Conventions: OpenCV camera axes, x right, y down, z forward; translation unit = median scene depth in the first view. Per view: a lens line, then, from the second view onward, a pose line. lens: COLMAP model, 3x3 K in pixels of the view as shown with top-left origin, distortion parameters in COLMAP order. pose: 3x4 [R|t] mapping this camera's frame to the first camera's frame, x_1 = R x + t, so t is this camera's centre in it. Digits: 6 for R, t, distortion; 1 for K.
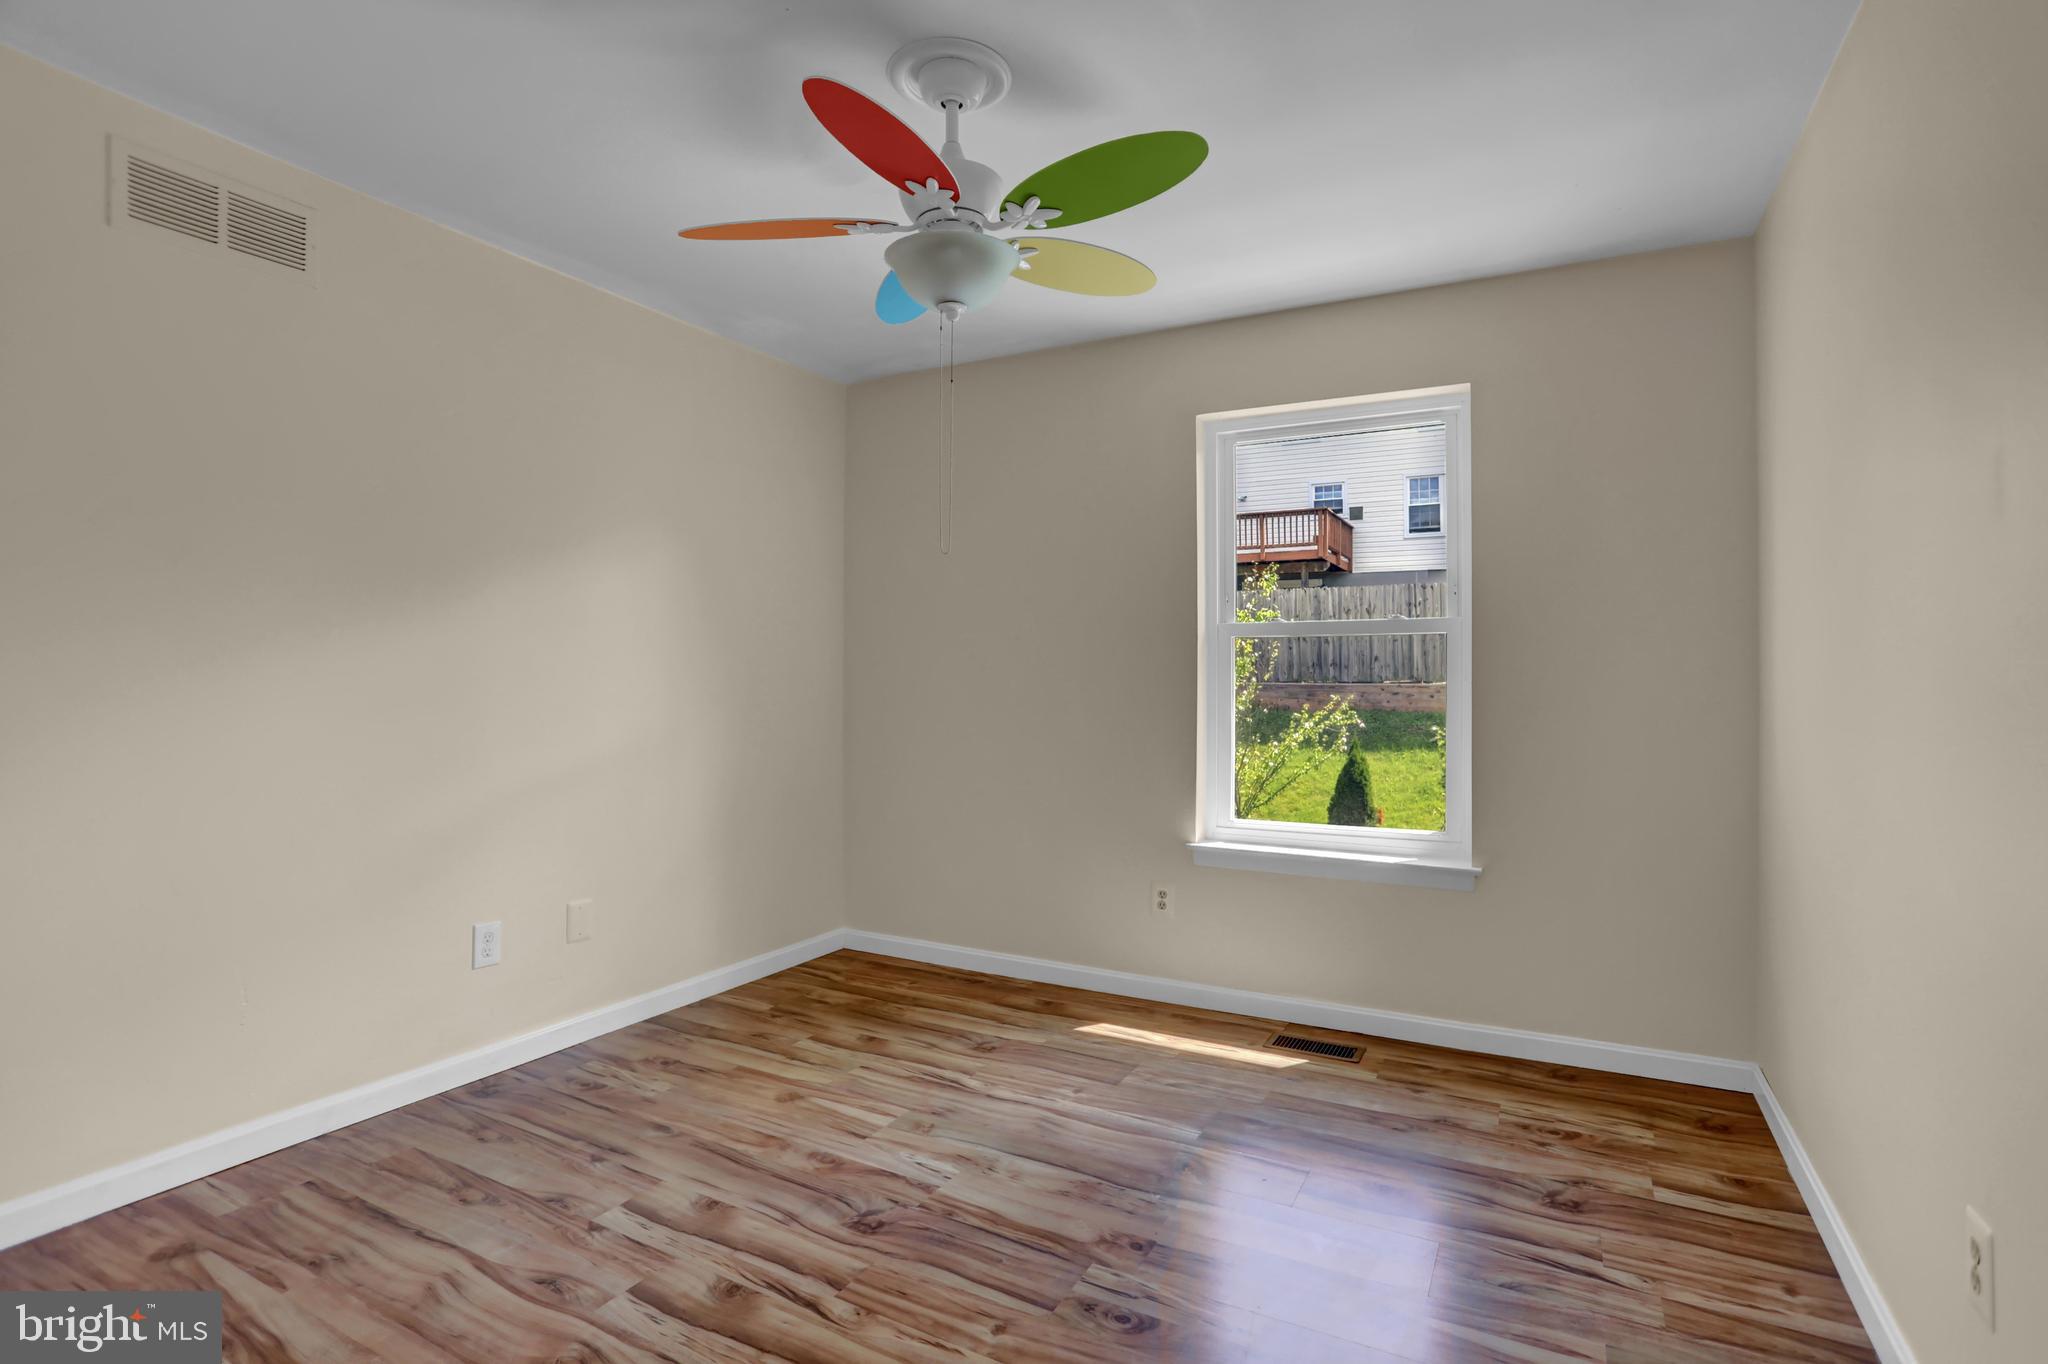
lens RADIAL K [[978.0, 0, 1035.4], [0, 978.0, 676.2], [0, 0, 1]] dist [-0.064969, 0.025321]
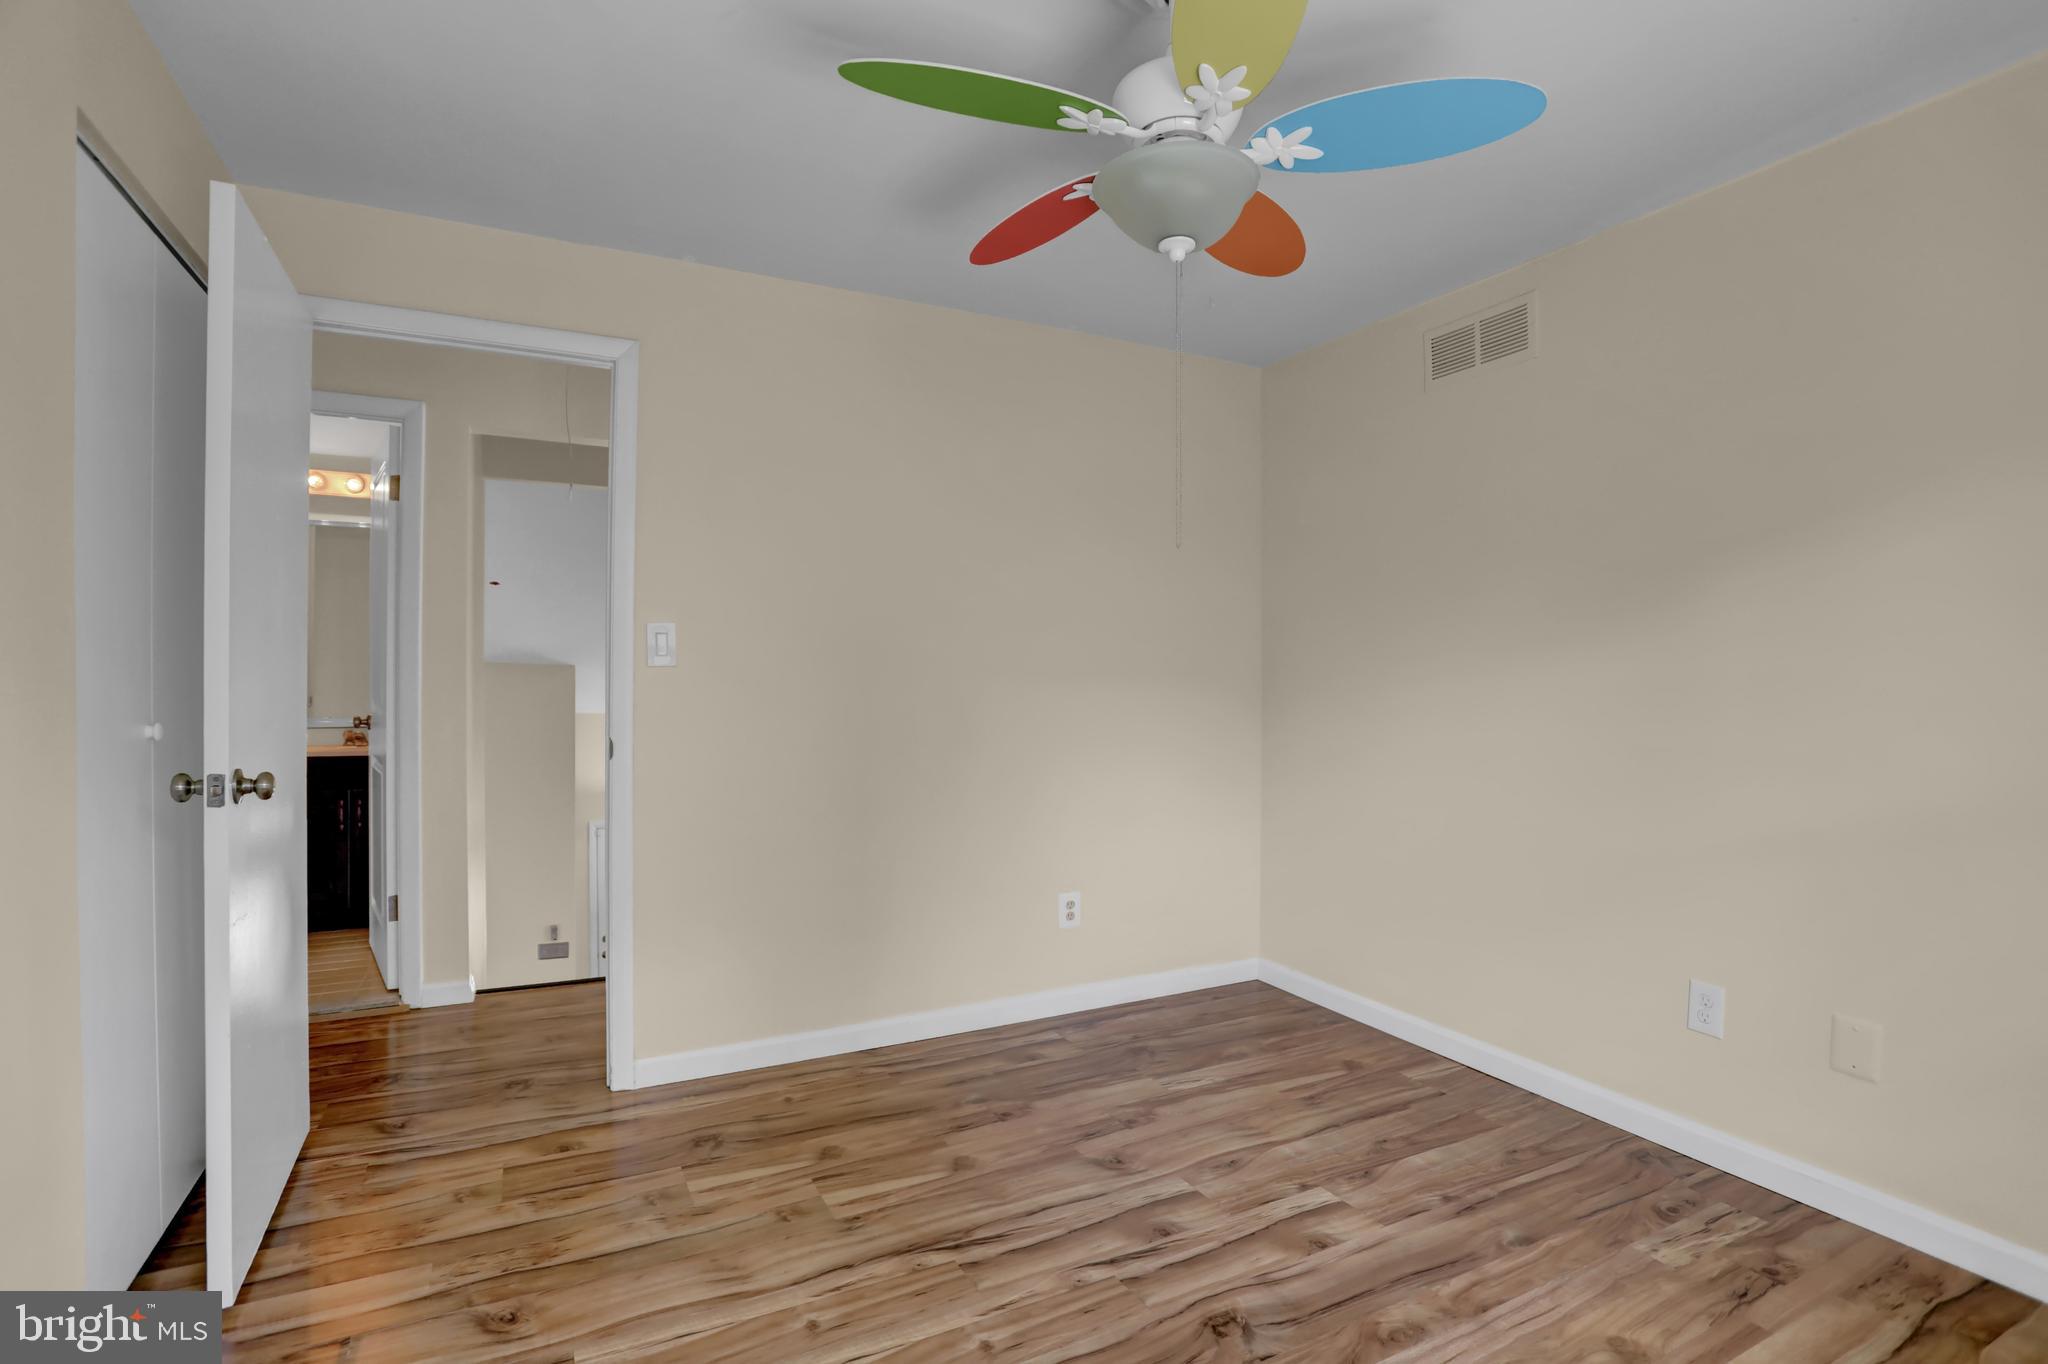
lens RADIAL K [[978.8, 0, 1033.5], [0, 978.8, 683.3], [0, 0, 1]] dist [-0.067334, 0.025983]
pose [[-0.557499, -0.002720, -0.830173, 0.592946], [-0.003079, 0.999995, -0.001209, -0.011108], [0.830172, 0.001882, -0.557505, 1.229671]]
